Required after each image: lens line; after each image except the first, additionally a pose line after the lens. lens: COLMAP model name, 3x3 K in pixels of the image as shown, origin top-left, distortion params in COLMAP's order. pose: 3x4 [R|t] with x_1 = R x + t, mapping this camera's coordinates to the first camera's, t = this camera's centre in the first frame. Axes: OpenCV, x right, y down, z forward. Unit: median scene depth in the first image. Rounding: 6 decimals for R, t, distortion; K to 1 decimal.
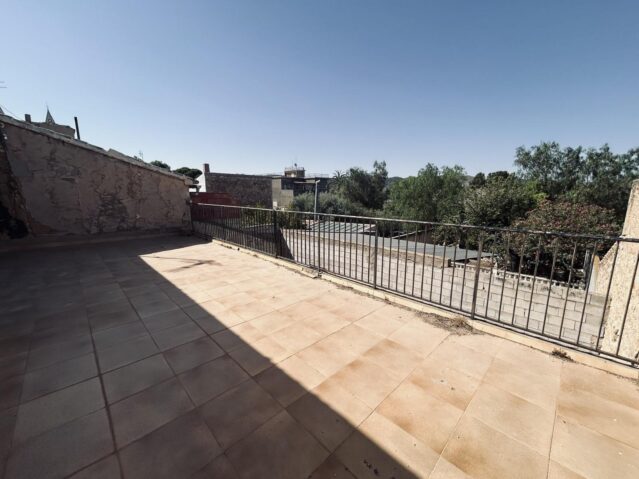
lens RADIAL K [[258.0, 0, 317.9], [0, 258.0, 237.8], [0, 0, 1]] dist [-0.001208, -0.000121]
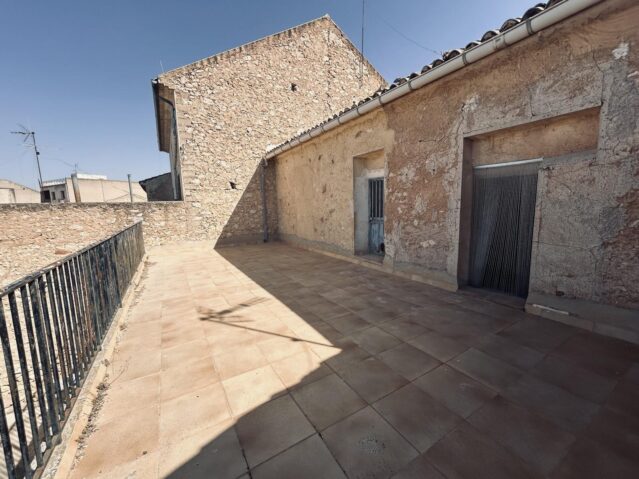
lens RADIAL K [[258.0, 0, 317.9], [0, 258.0, 237.8], [0, 0, 1]] dist [-0.001208, -0.000121]
pose [[-0.968860, -0.001644, 0.247604, -1.039880], [0.073168, 0.953422, 0.292631, -0.314233], [-0.236552, 0.301635, -0.923612, 1.823933]]
